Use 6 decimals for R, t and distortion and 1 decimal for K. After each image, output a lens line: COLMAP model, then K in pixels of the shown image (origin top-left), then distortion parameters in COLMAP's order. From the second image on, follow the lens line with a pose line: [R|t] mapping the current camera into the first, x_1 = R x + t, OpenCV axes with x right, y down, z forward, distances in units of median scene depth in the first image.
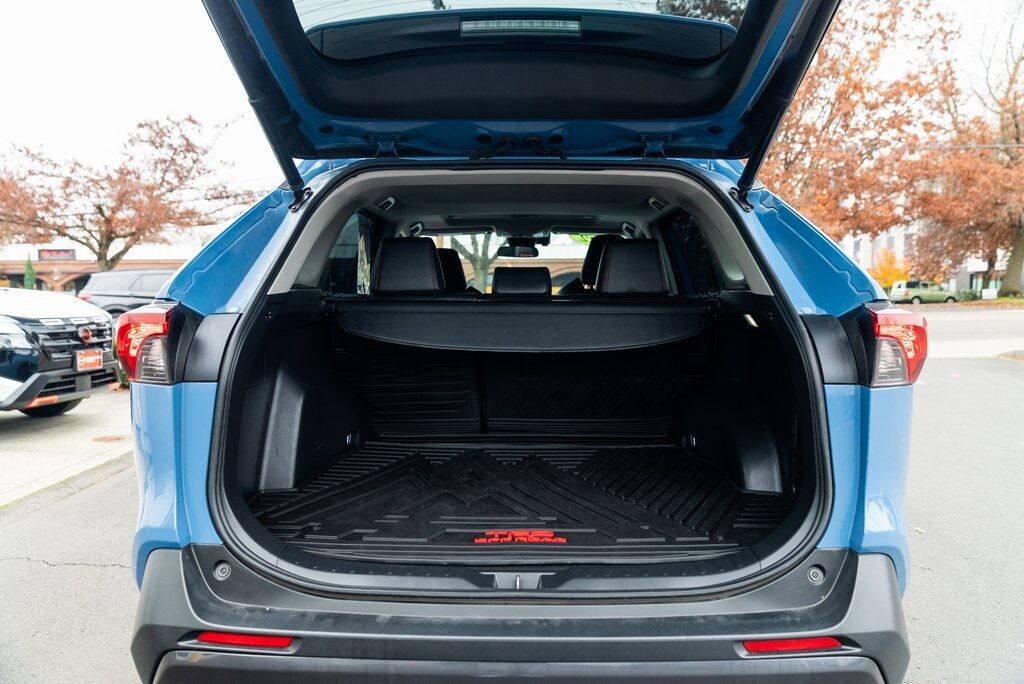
lens RADIAL K [[696.2, 0, 512.0], [0, 696.2, 342.0], [0, 0, 1]] dist [-0.039002, 0.028550]
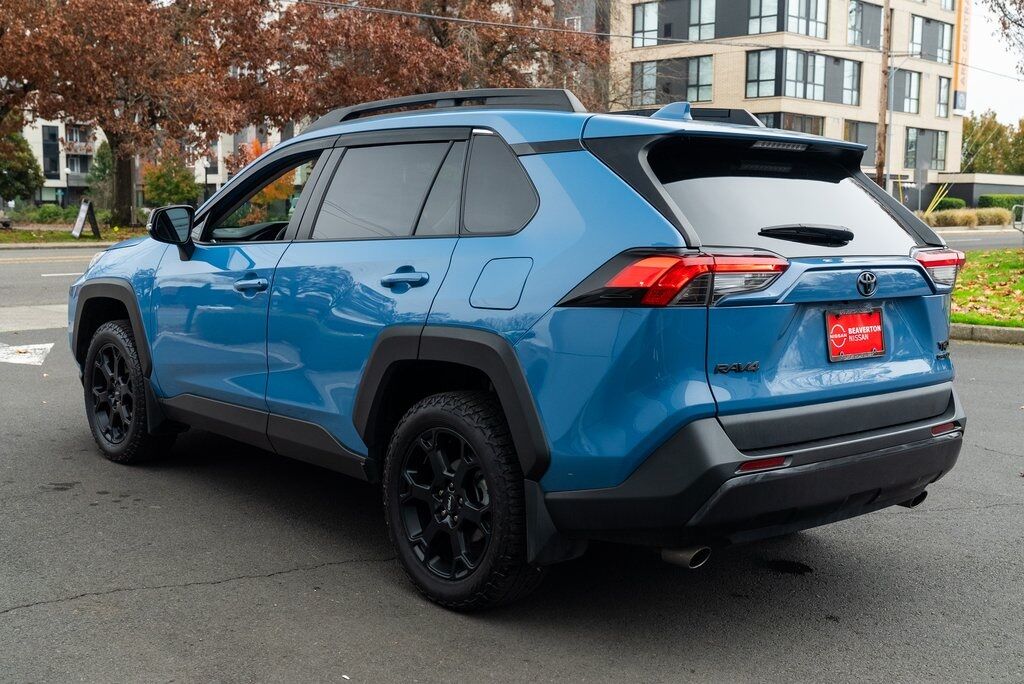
lens RADIAL K [[1201.6, 0, 512.0], [0, 1201.6, 342.0], [0, 0, 1]] dist [0.011331, 0.015762]
pose [[0.743181, -0.059762, 0.666416, -0.100564], [0.032041, 0.998039, 0.053769, -0.000561], [-0.668323, -0.018608, 0.743639, -0.025356]]
